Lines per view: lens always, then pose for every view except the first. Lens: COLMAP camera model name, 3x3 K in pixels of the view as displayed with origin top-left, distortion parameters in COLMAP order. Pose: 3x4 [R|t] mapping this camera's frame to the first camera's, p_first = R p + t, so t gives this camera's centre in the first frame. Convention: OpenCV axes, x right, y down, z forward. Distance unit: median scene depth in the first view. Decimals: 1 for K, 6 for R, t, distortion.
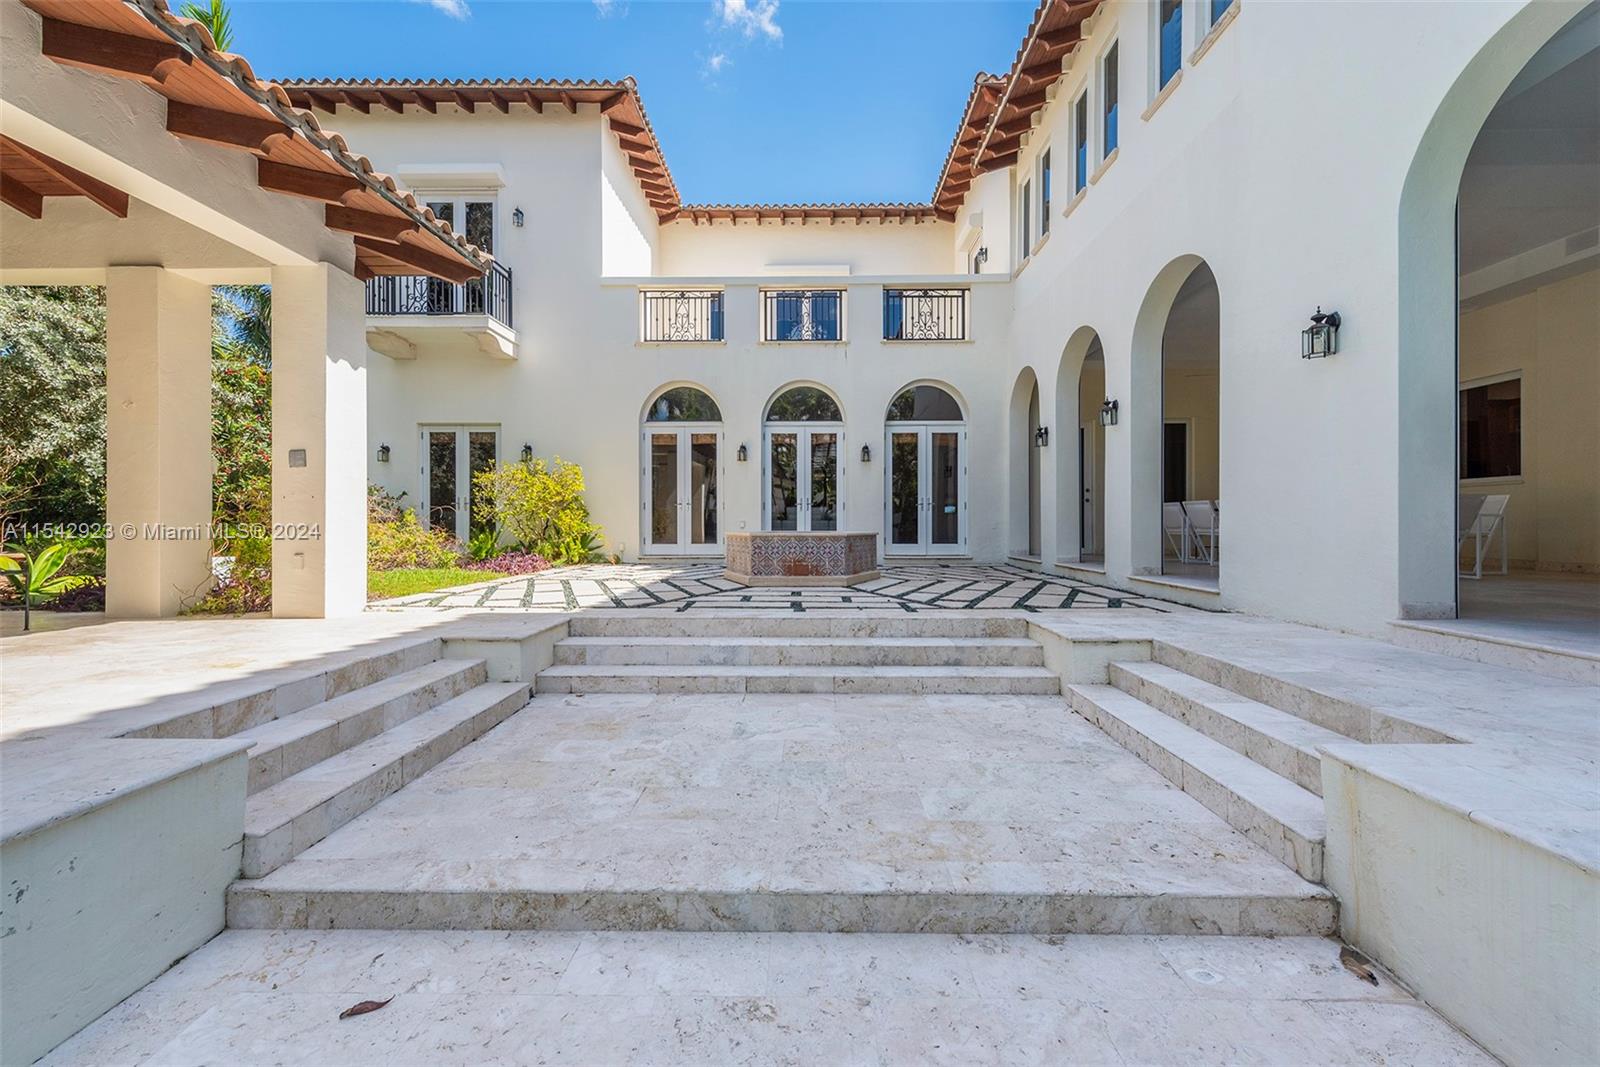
lens RADIAL K [[630.1, 0, 803.1], [0, 630.1, 535.3], [0, 0, 1]] dist [0.012711, -0.003035]
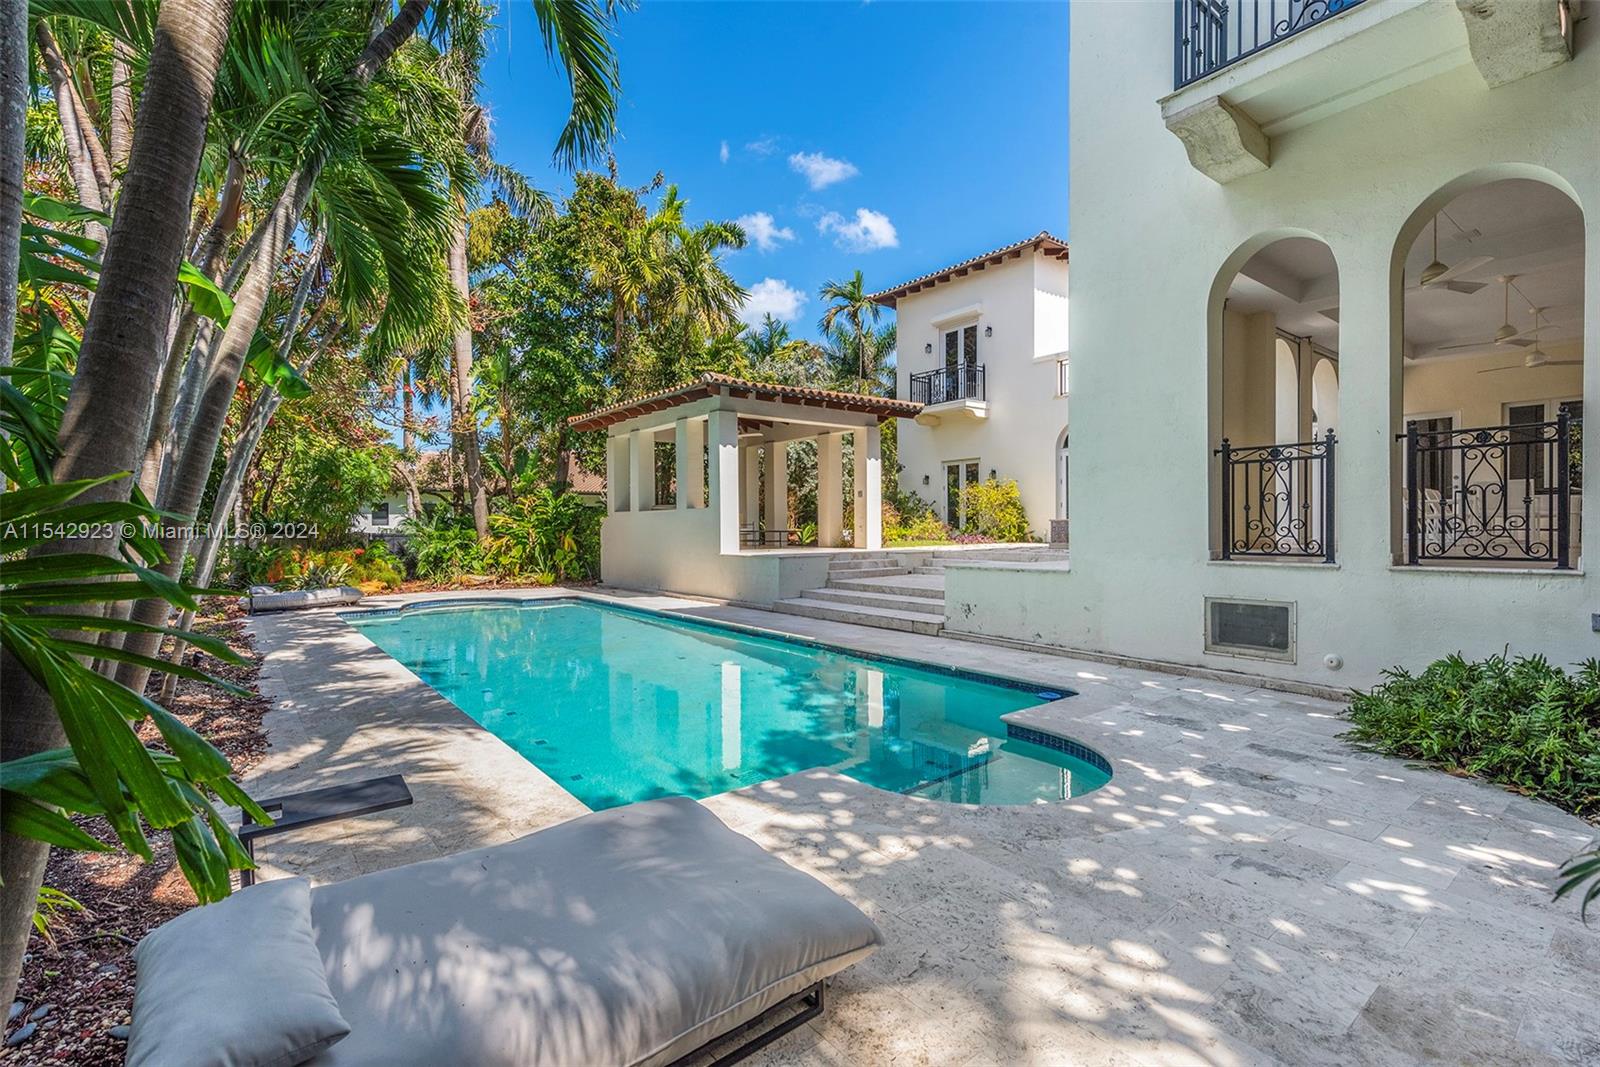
lens RADIAL K [[705.2, 0, 784.2], [0, 705.2, 547.2], [0, 0, 1]] dist [0.008917, -0.000111]
pose [[0.626269, 0.013969, -0.779482, 0.678418], [-0.000186, 0.999842, 0.017768, 0.027164], [0.779607, -0.010982, 0.626173, -0.590873]]
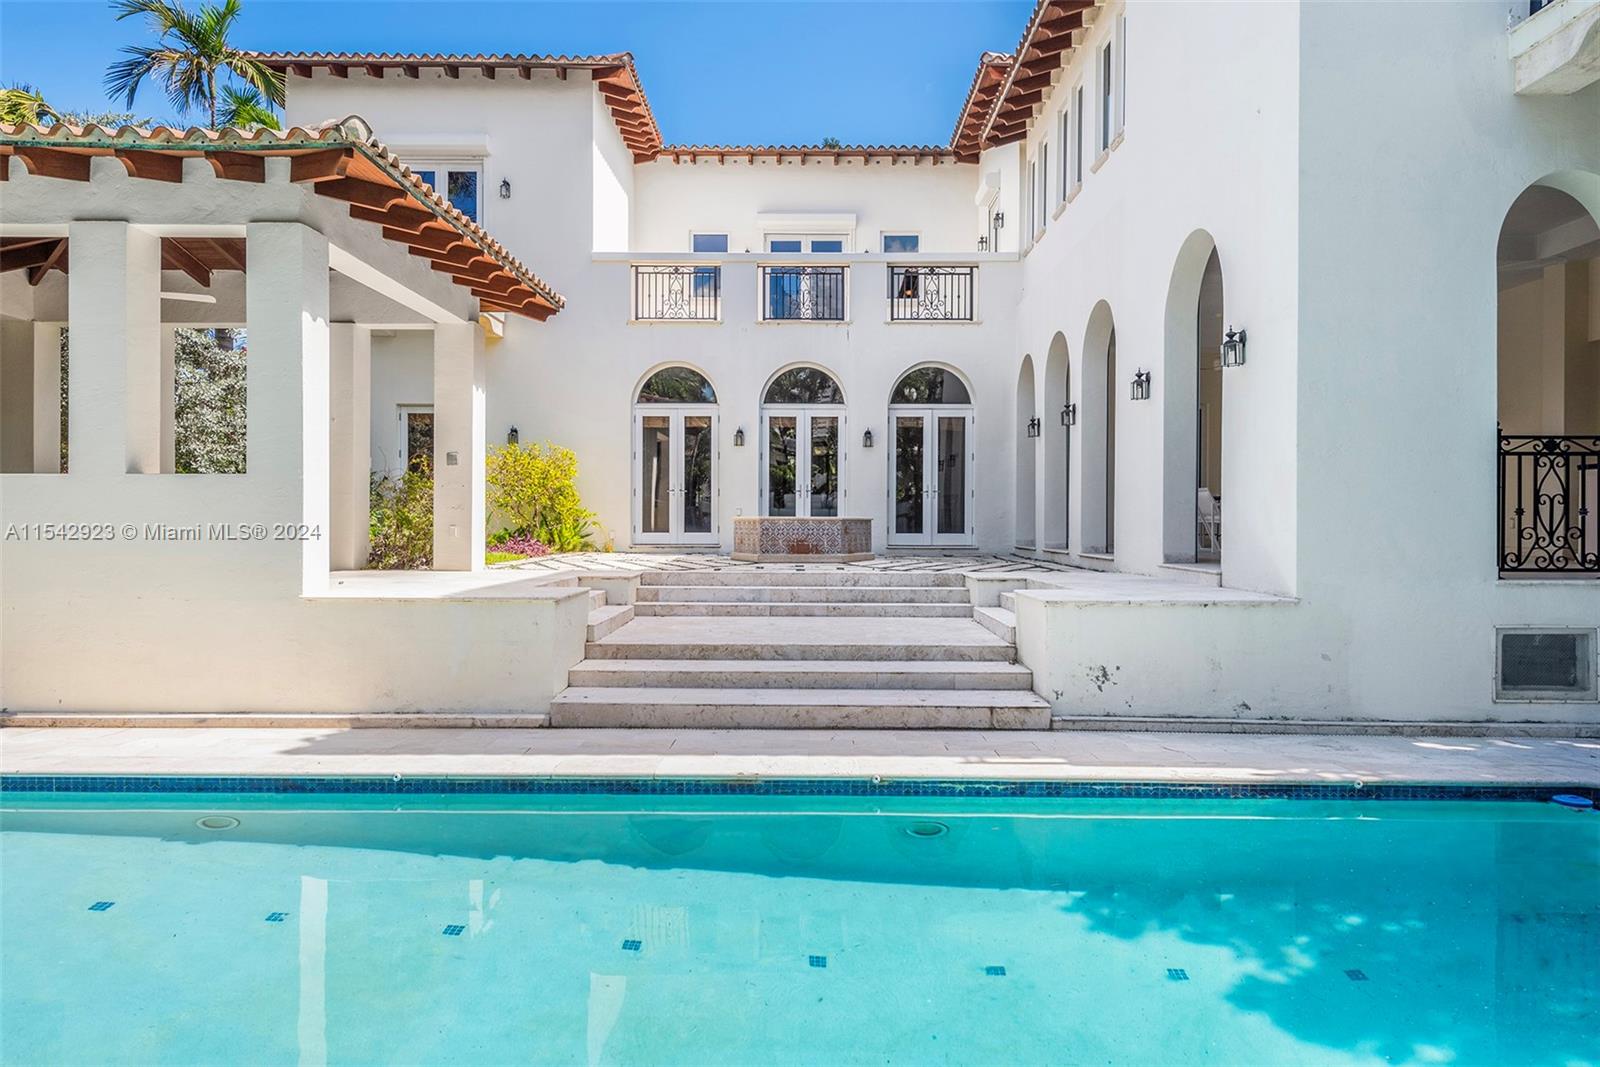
lens RADIAL K [[1065.7, 0, 801.3], [0, 1065.7, 528.6], [0, 0, 1]] dist [-0.005076, -0.006812]
pose [[0.999960, 0.004768, 0.007554, -0.013669], [-0.004681, 0.999923, -0.011474, 0.026130], [-0.007608, 0.011439, 0.999906, -0.614139]]
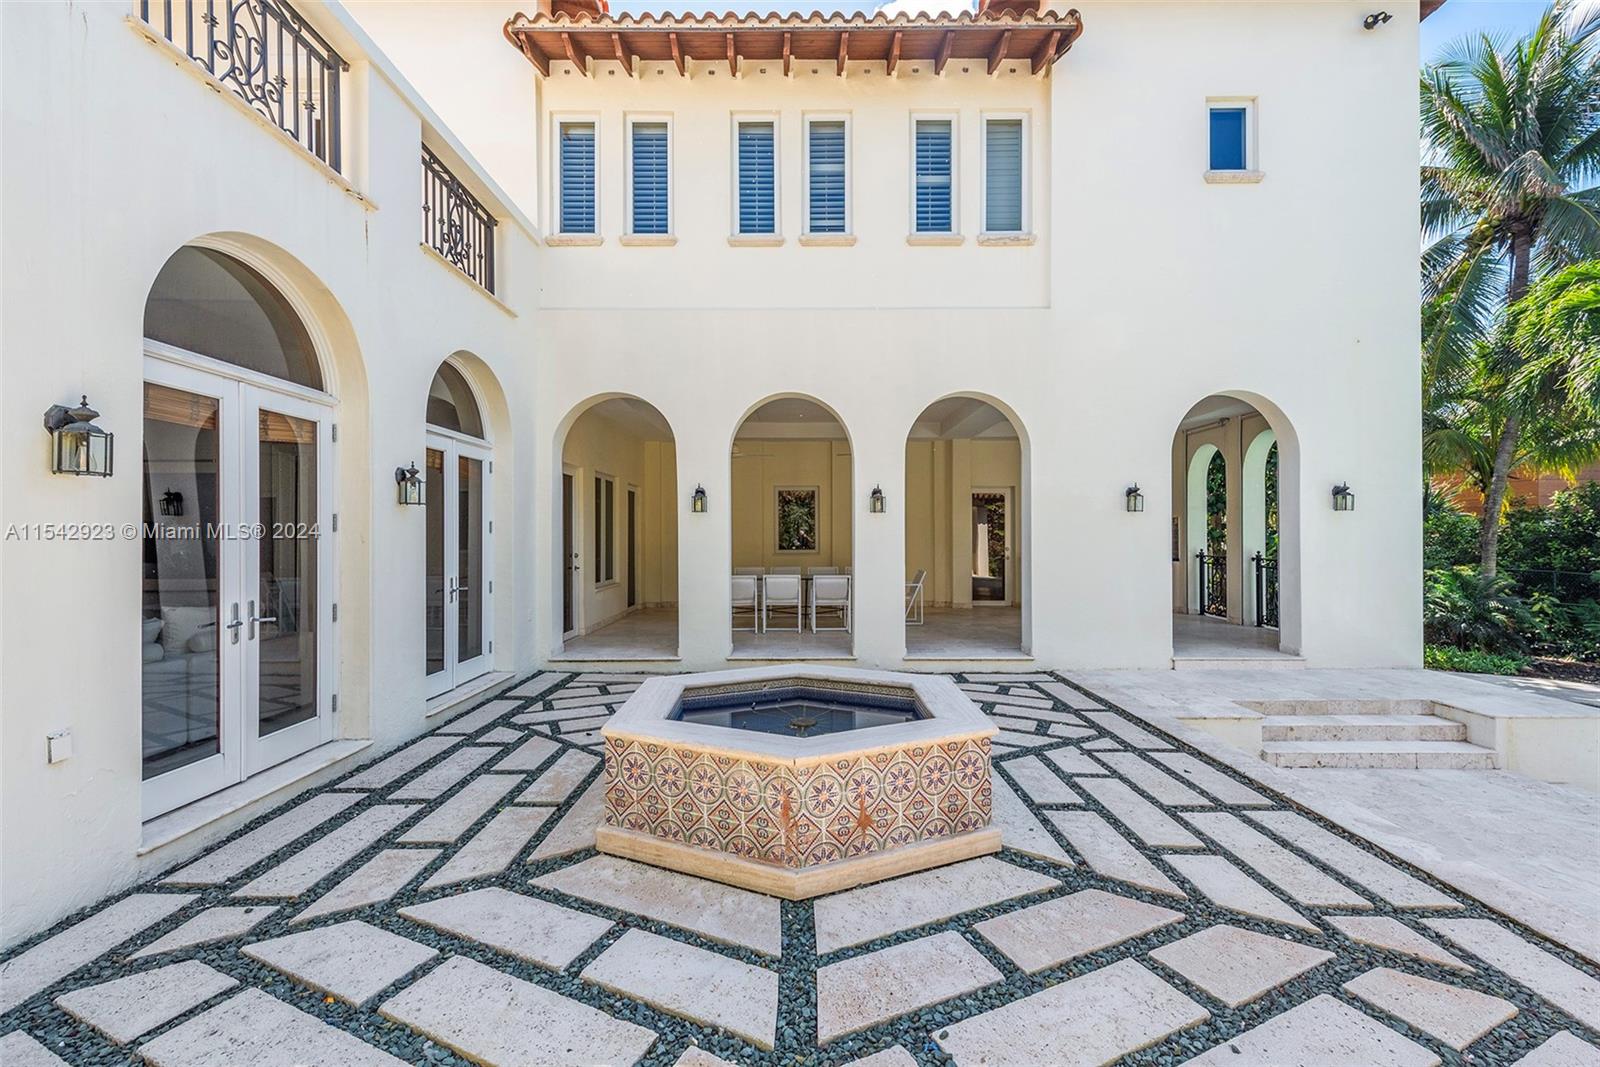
lens RADIAL K [[630.1, 0, 797.9], [0, 630.1, 531.8], [0, 0, 1]] dist [0.012711, -0.003035]
pose [[-0.021753, 0.016332, 0.999630, -0.342039], [0.020468, 0.999664, -0.015887, -0.085984], [-0.999554, 0.020115, -0.022080, 0.757691]]
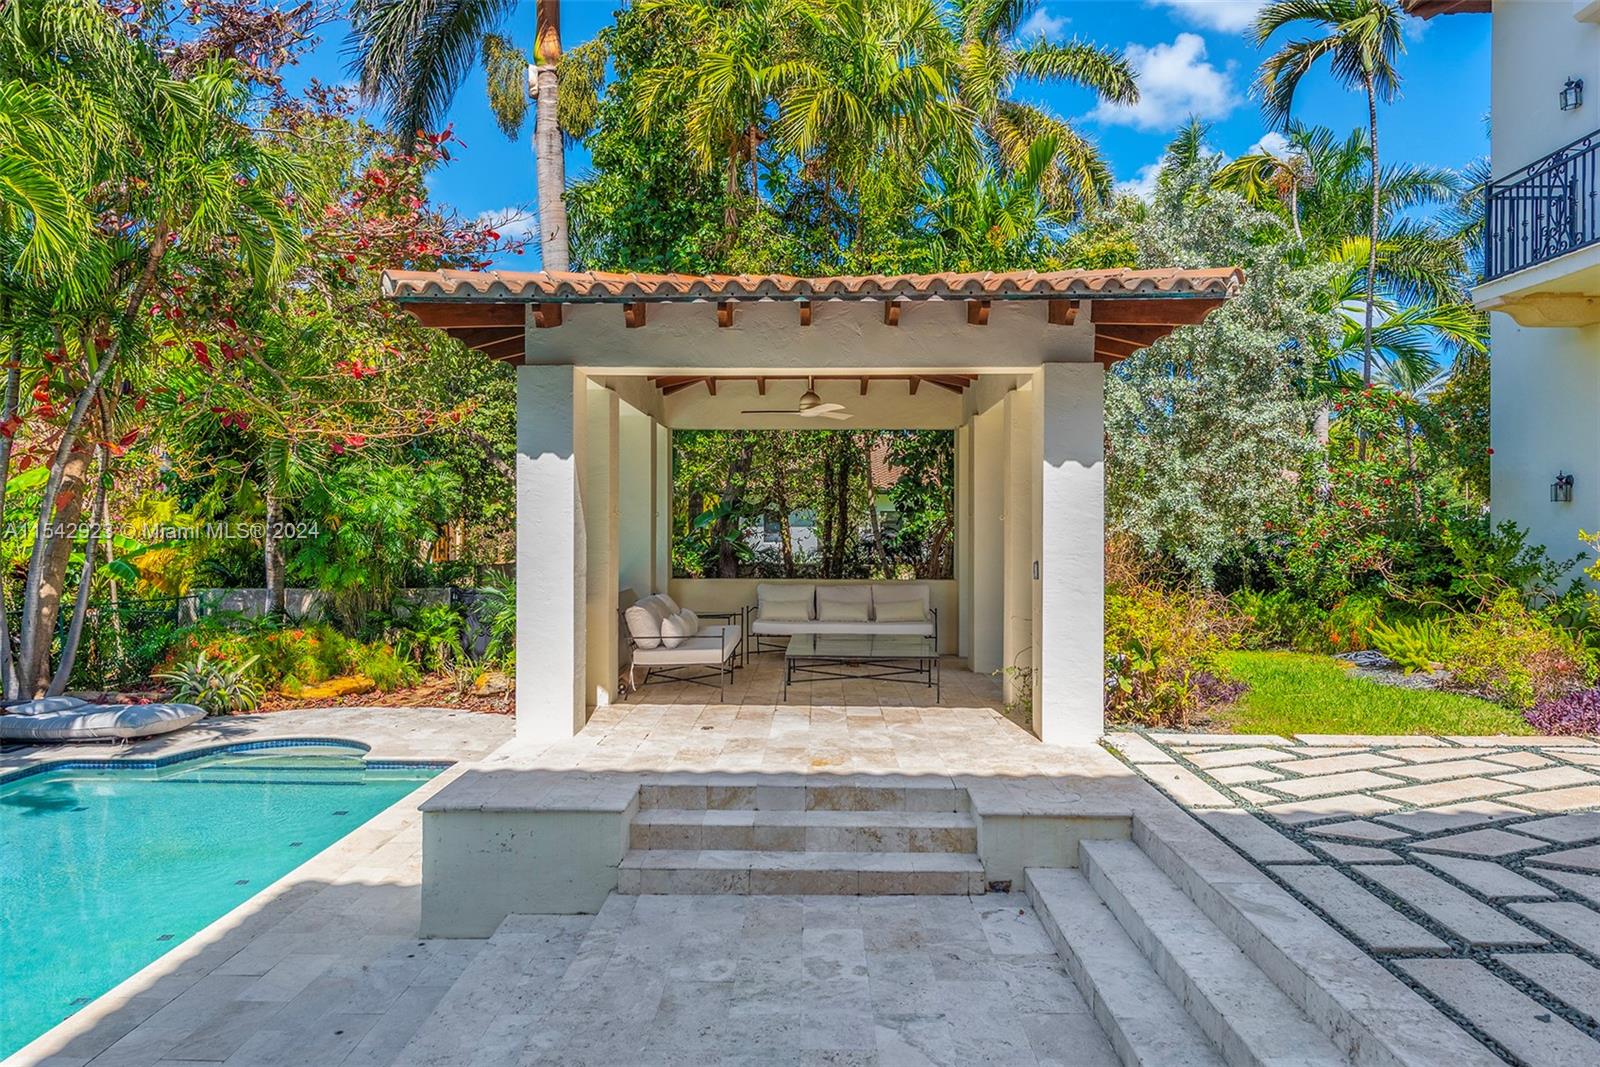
lens RADIAL K [[1065.7, 0, 805.8], [0, 1065.7, 530.4], [0, 0, 1]] dist [-0.005076, -0.006812]
pose [[-0.011001, 0.008035, -0.999907, 0.357884], [-0.019546, 0.999775, 0.008249, -0.081353], [0.999748, 0.019635, -0.010841, 0.286477]]
